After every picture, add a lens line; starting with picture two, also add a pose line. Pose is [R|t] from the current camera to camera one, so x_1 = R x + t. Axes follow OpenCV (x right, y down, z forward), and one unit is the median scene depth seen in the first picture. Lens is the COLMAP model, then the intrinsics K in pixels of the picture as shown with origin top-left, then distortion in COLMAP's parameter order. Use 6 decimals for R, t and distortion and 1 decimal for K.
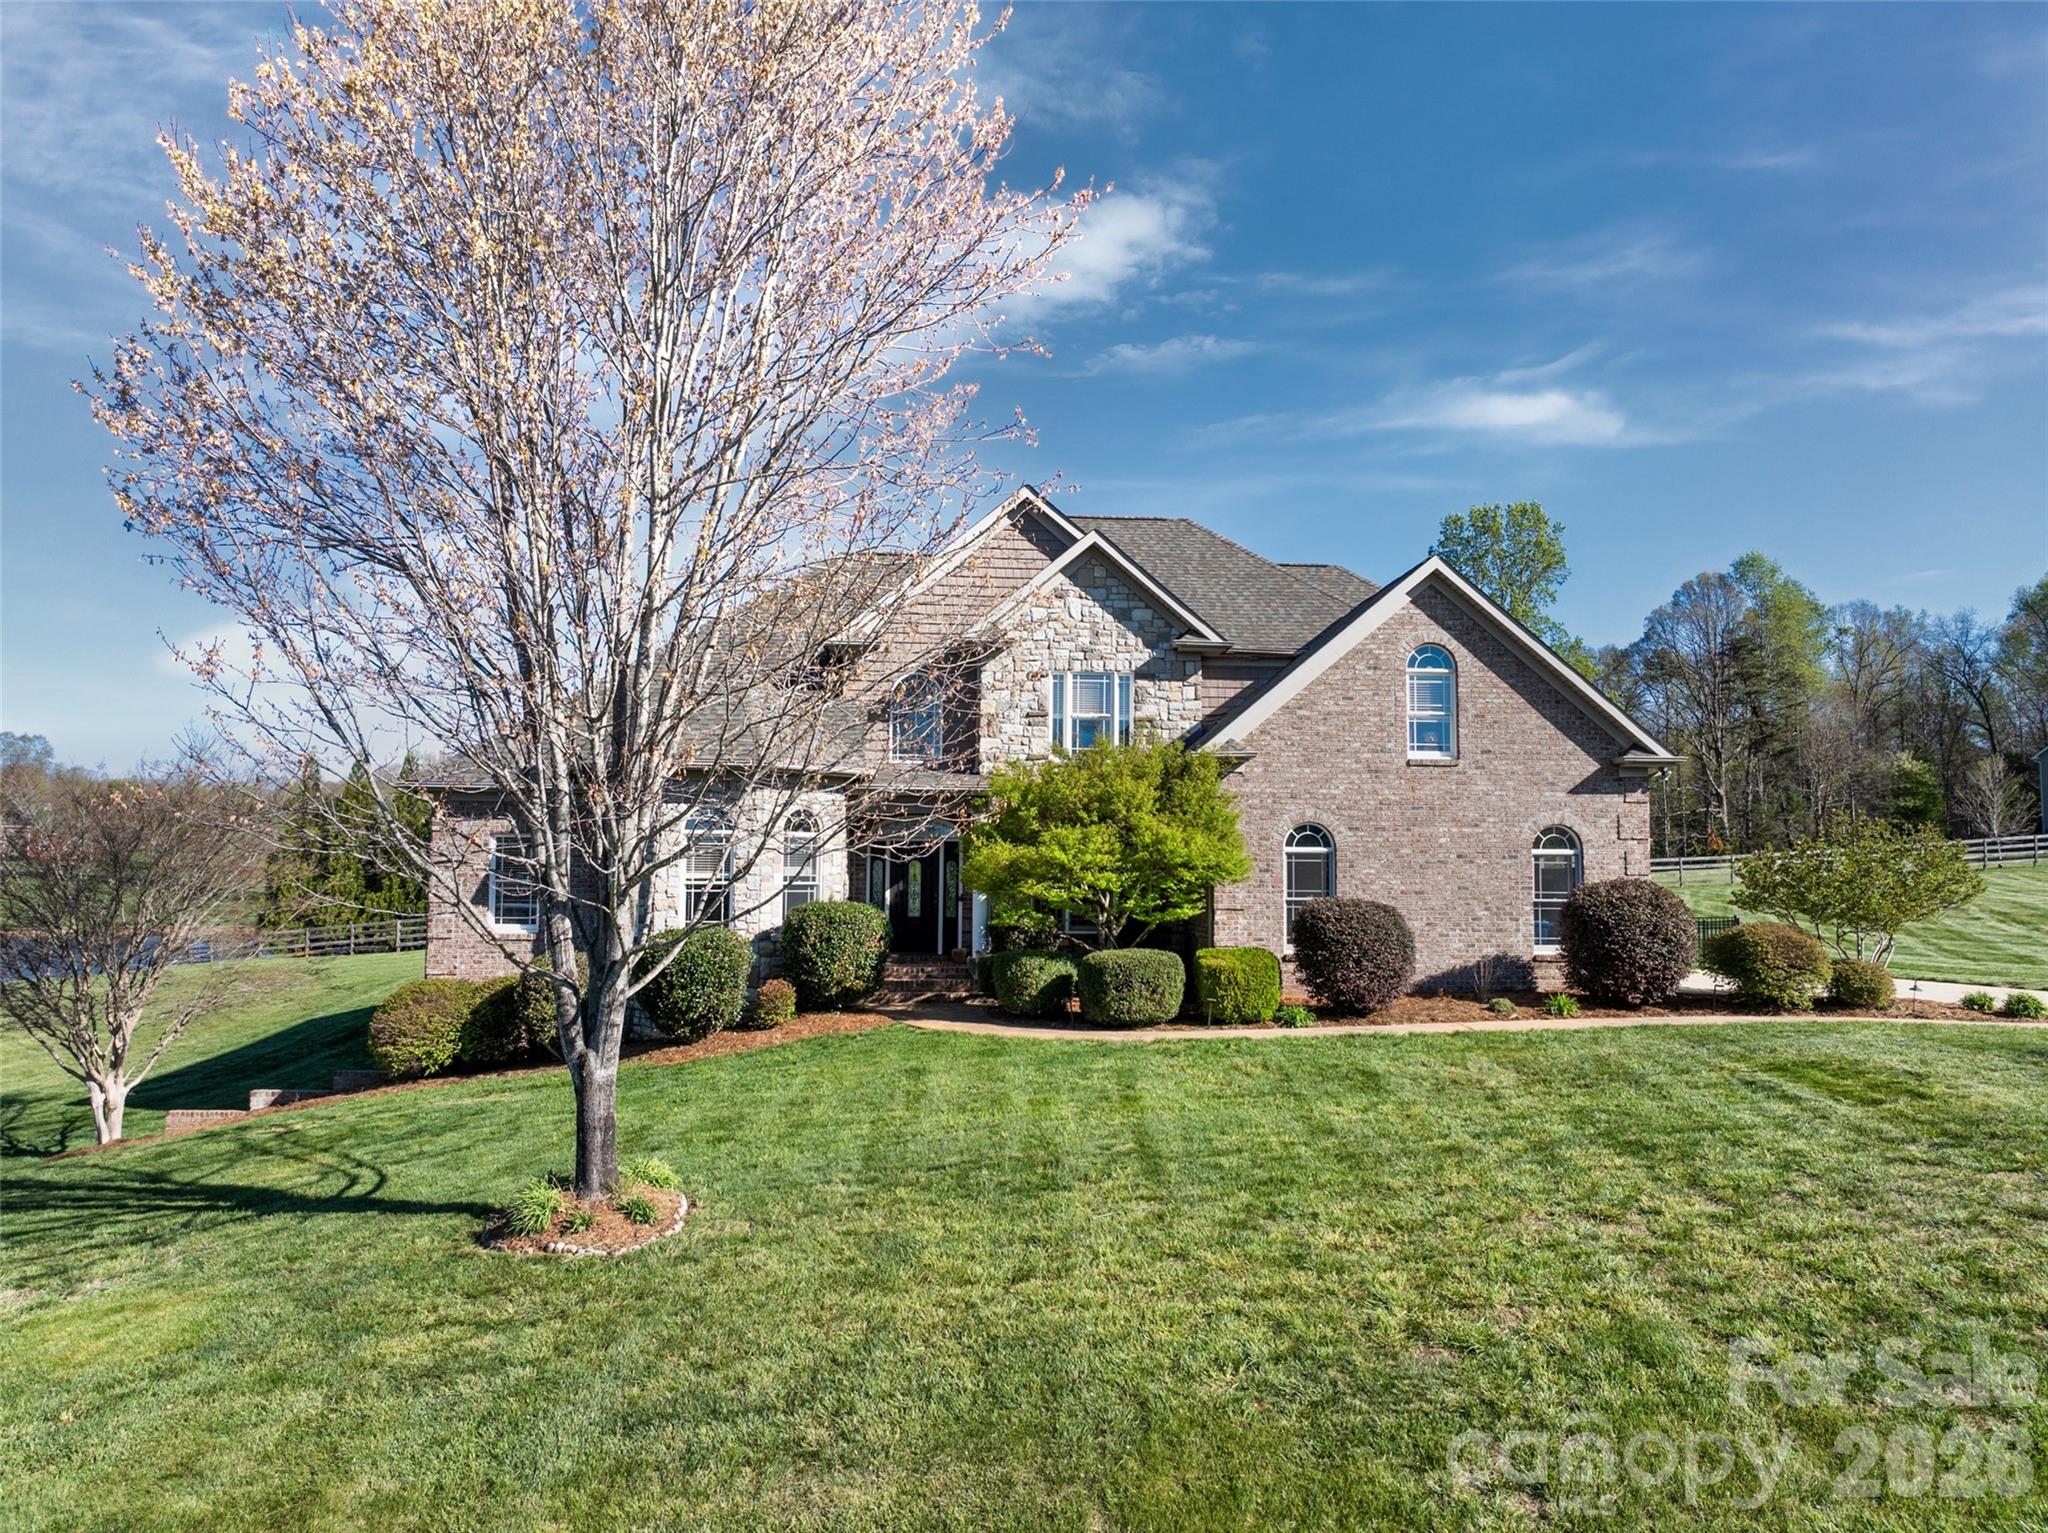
lens RADIAL K [[1456.0, 0, 1024.0], [0, 1456.0, 766.5], [0, 0, 1]] dist [0.000674, 0.001698]
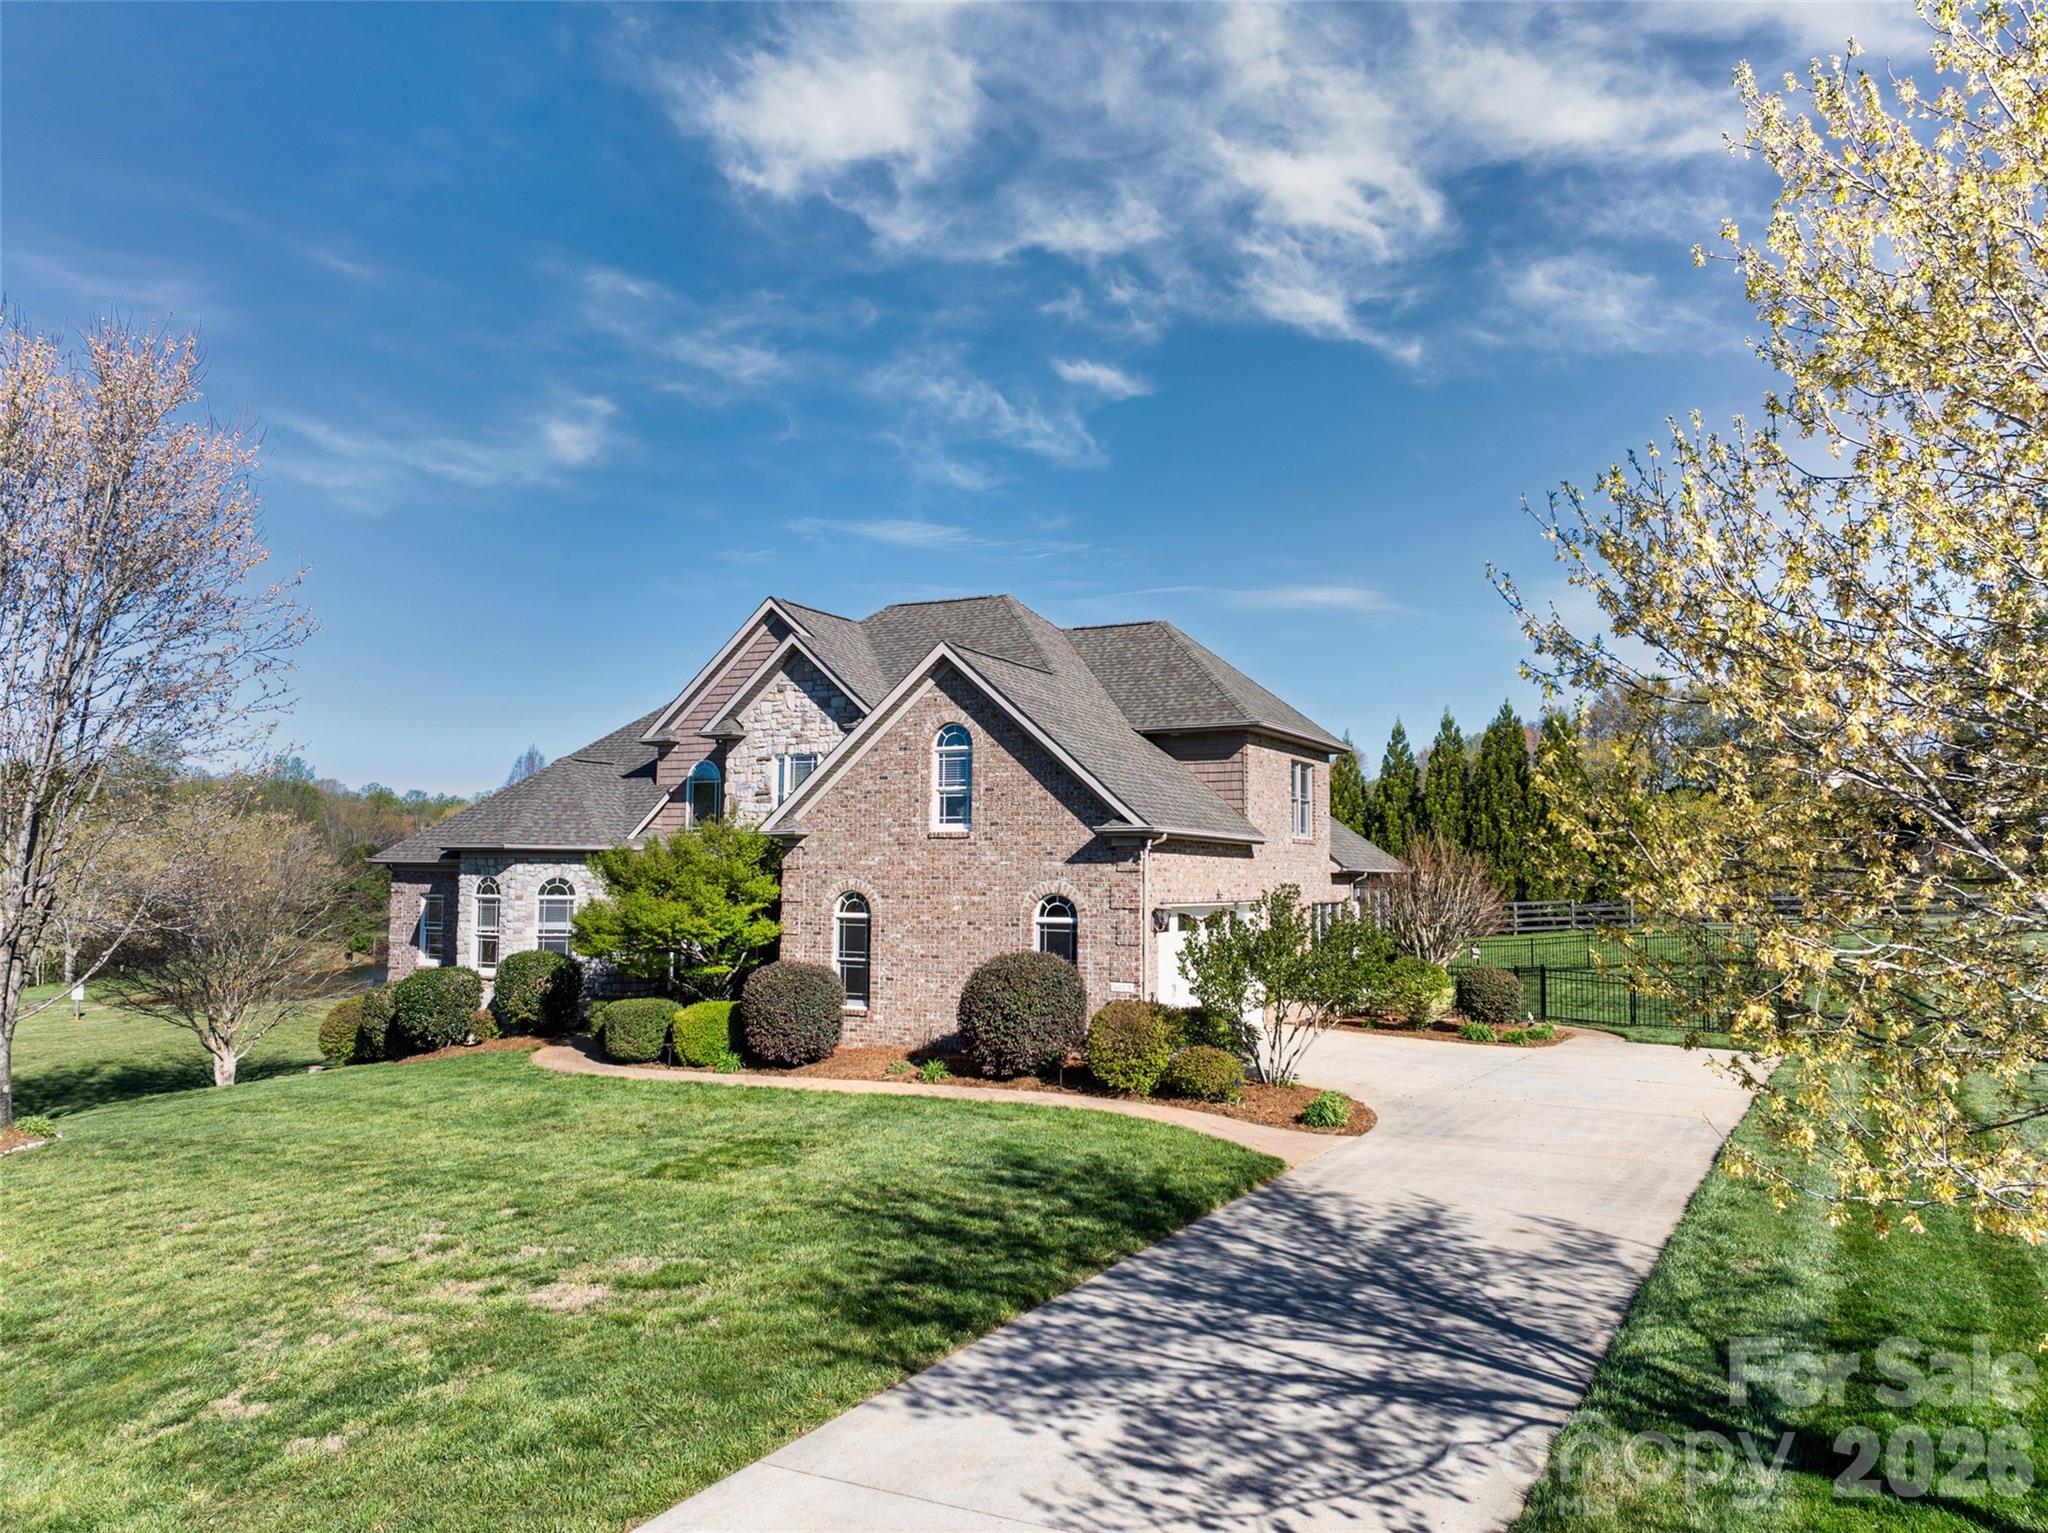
lens RADIAL K [[1416.1, 0, 1024.0], [0, 1416.1, 766.5], [0, 0, 1]] dist [0.005371, 0.000152]
pose [[0.855974, -0.040581, -0.515424, 0.859460], [0.039304, 0.999138, -0.013394, -0.036624], [0.515523, -0.008793, 0.856830, 0.137013]]
